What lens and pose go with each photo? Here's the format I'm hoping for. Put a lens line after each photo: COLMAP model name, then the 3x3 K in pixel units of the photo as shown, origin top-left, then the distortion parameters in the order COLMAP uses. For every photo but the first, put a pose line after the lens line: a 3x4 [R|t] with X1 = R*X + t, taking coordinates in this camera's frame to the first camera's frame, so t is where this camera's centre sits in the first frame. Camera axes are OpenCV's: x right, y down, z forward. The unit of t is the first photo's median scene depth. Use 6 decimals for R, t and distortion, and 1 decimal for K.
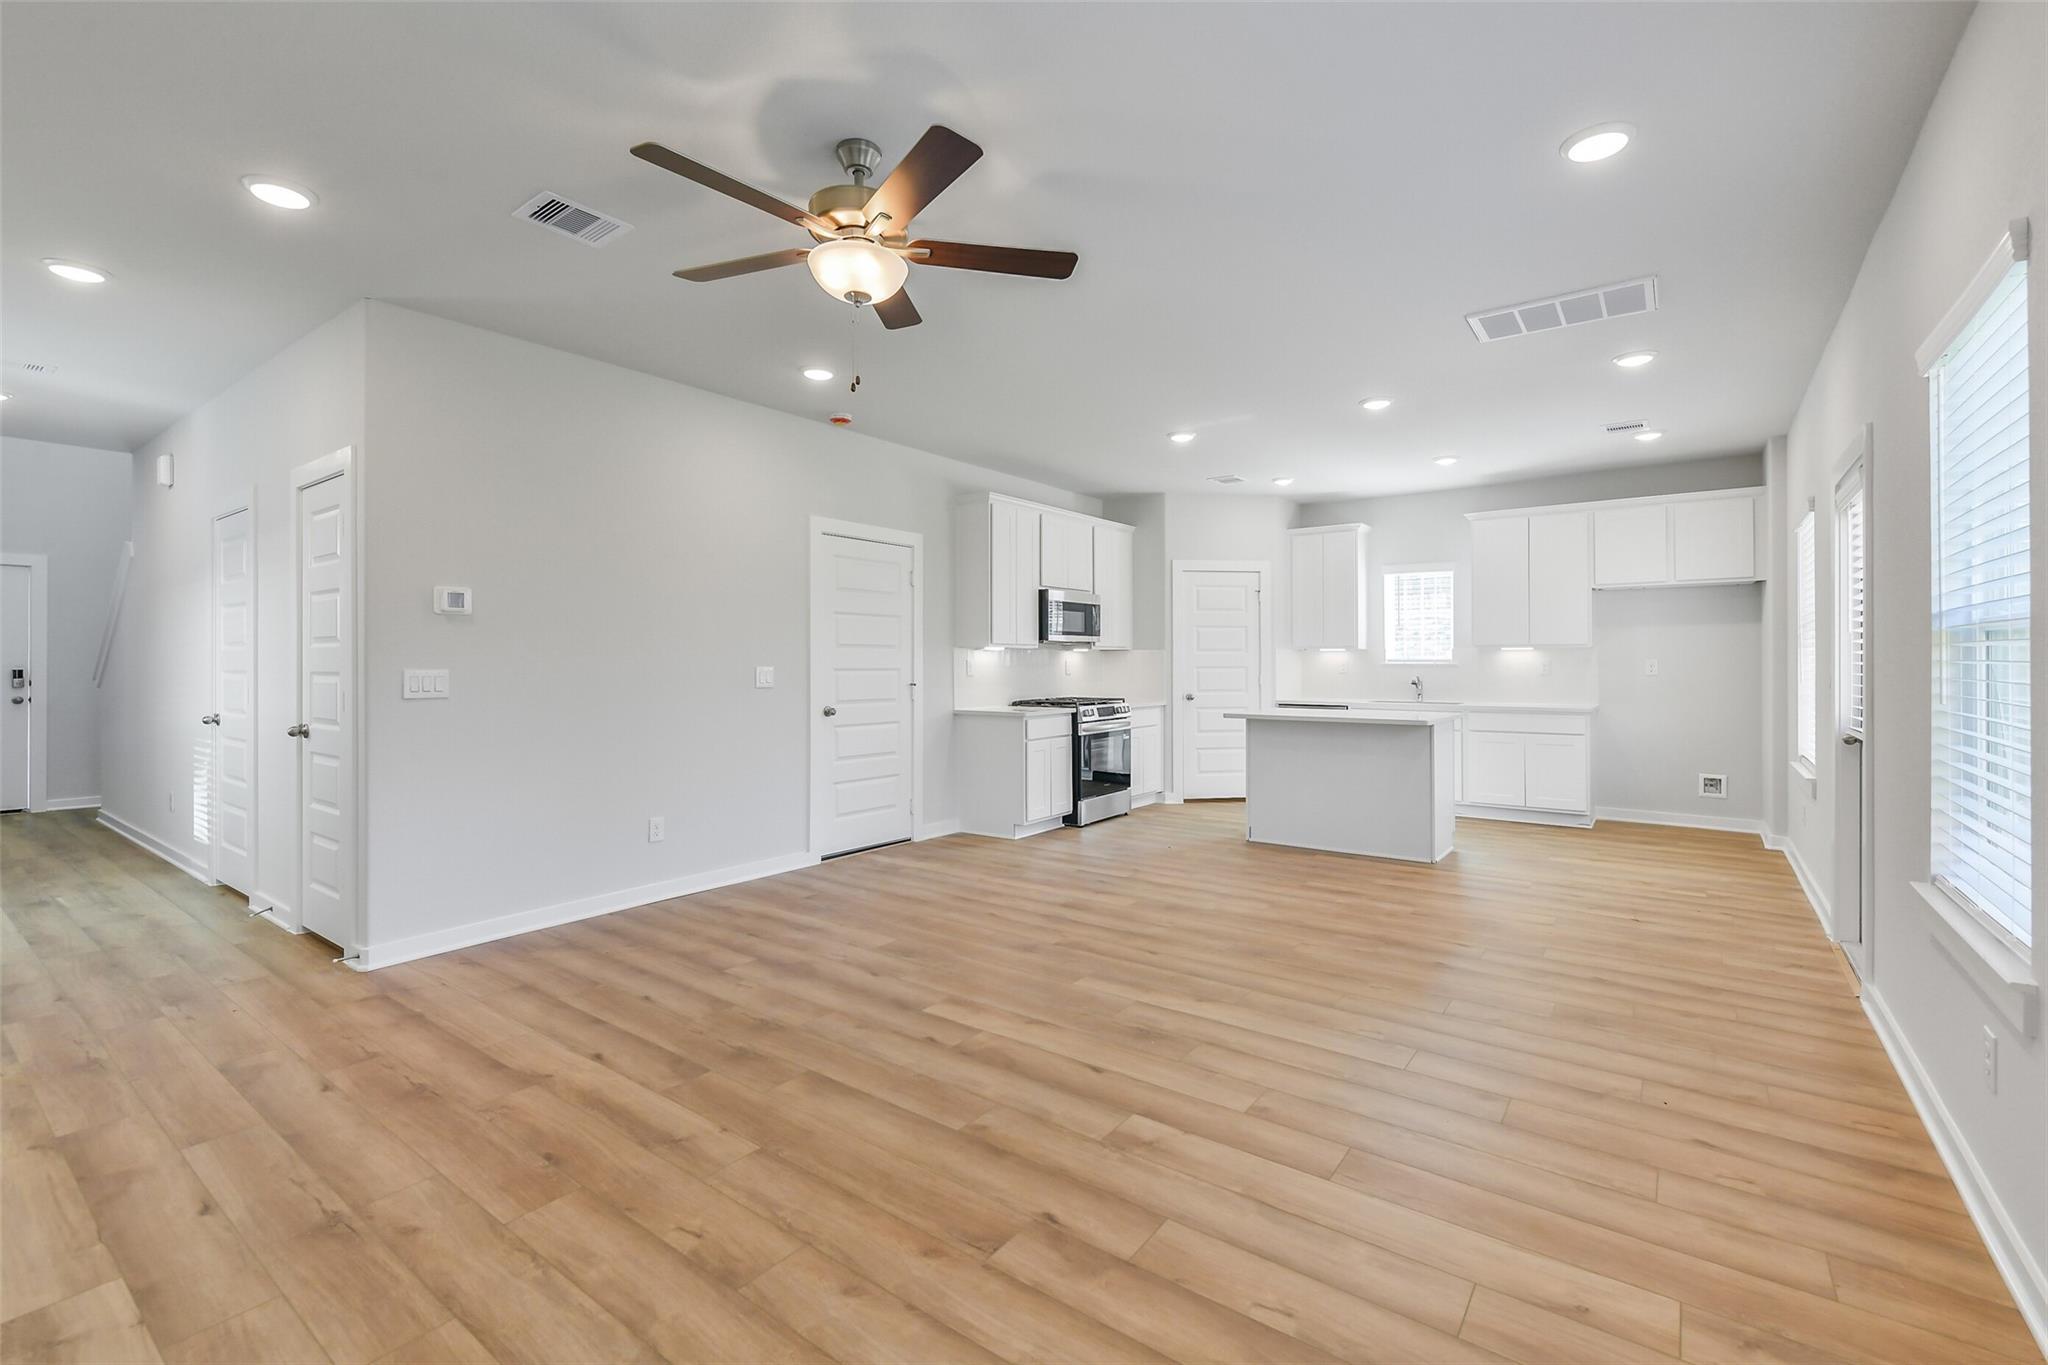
lens RADIAL K [[875.6, 0, 1038.7], [0, 875.6, 629.9], [0, 0, 1]] dist [-0.000544, -0.002074]
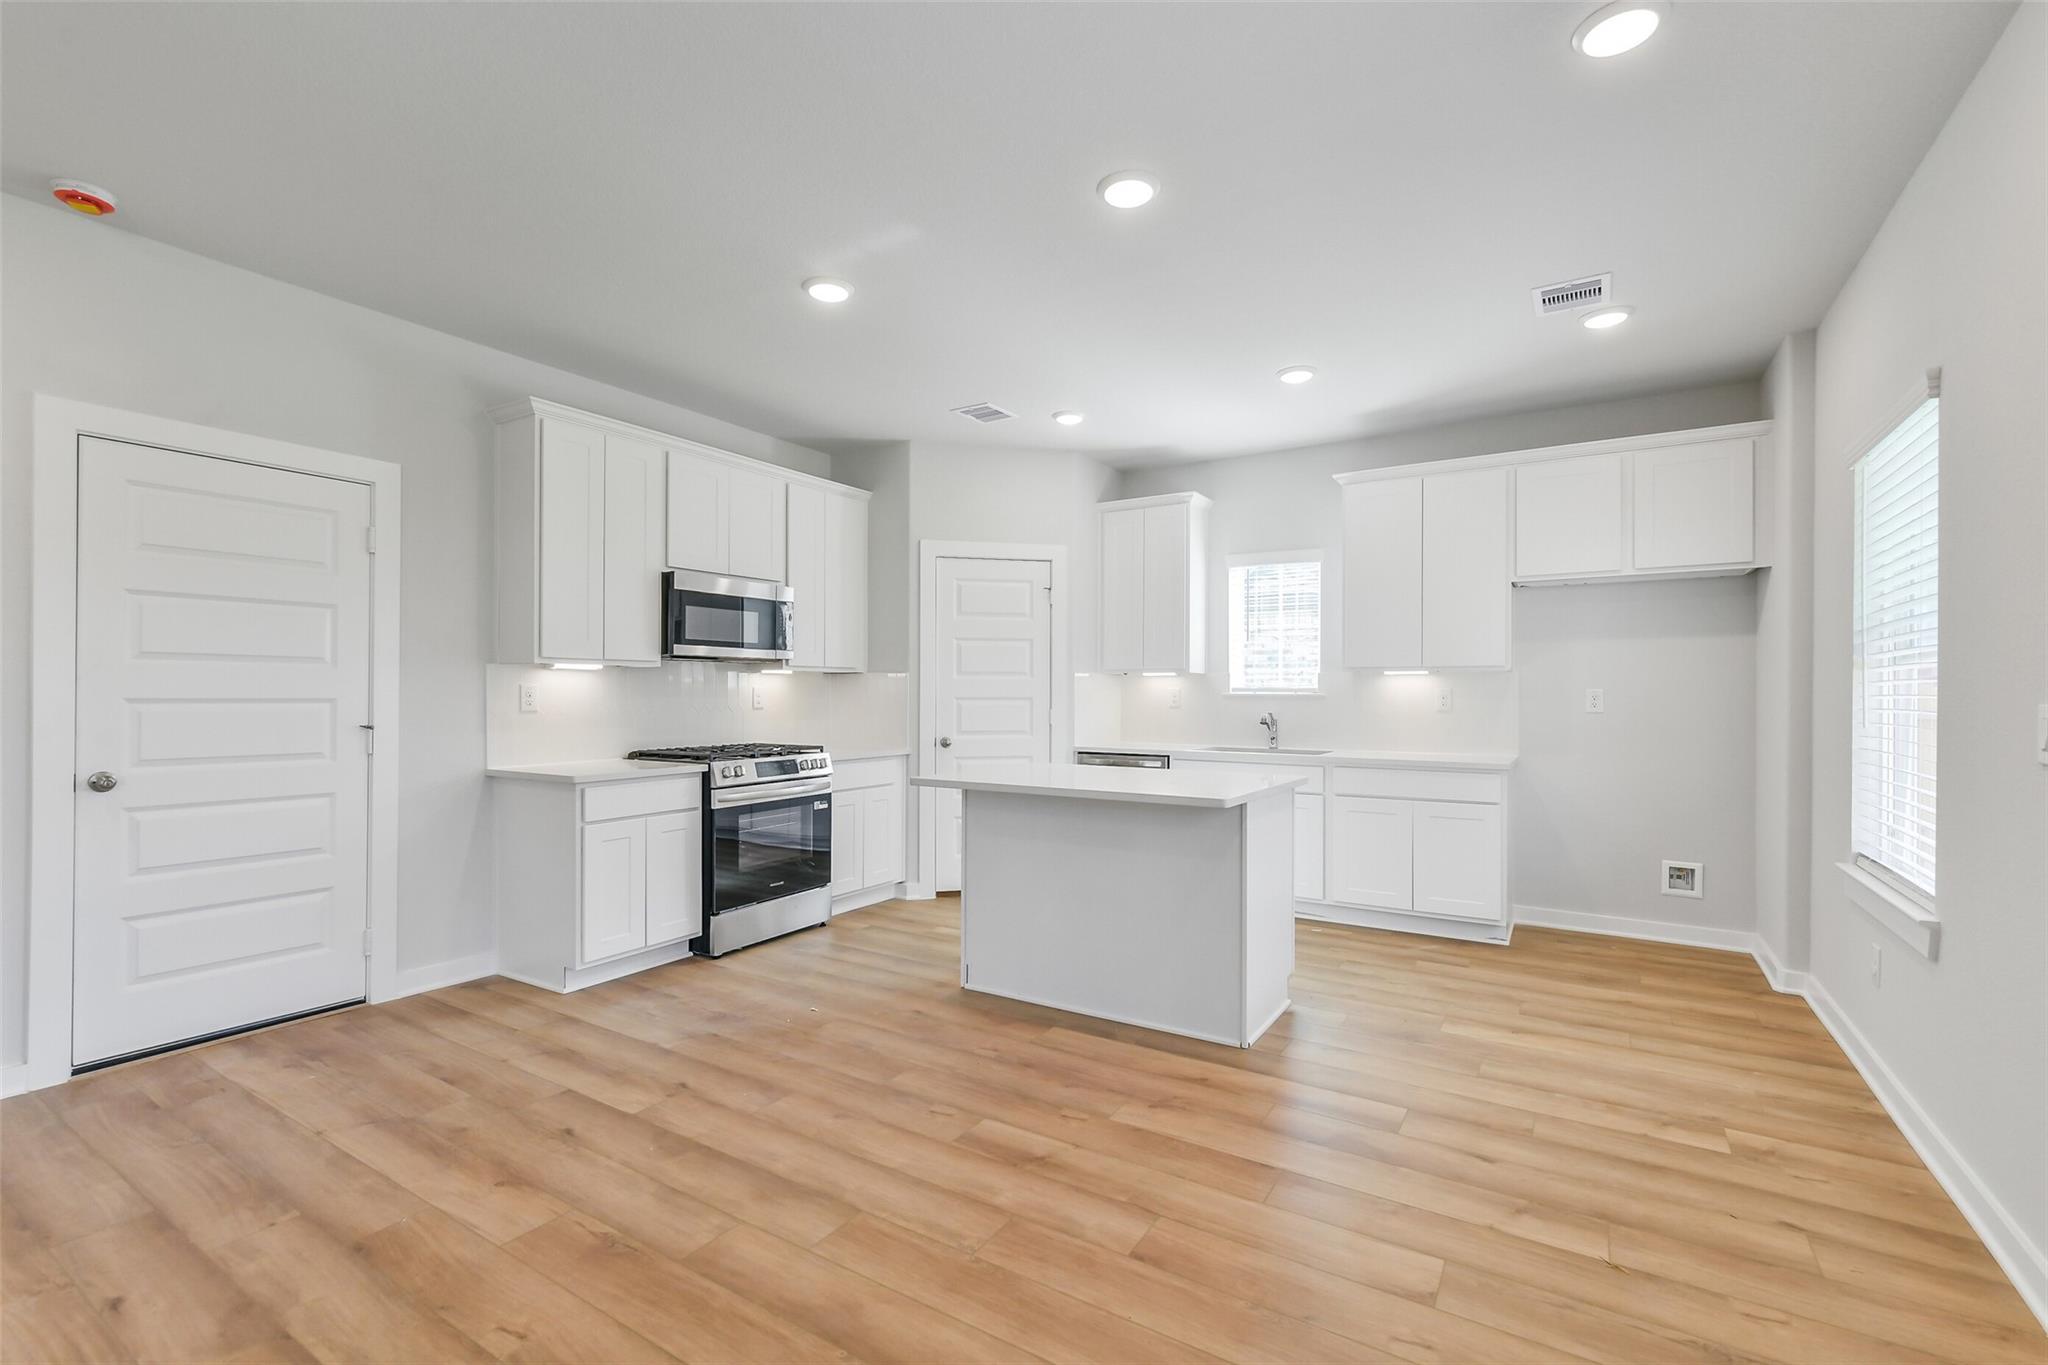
lens RADIAL K [[875.6, 0, 1032.9], [0, 875.6, 668.7], [0, 0, 1]] dist [-0.000544, -0.002074]
pose [[0.996810, 0.005643, 0.079608, 0.218387], [-0.006613, 0.999907, 0.011928, 0.013306], [-0.079534, -0.012416, 0.996755, 0.368233]]
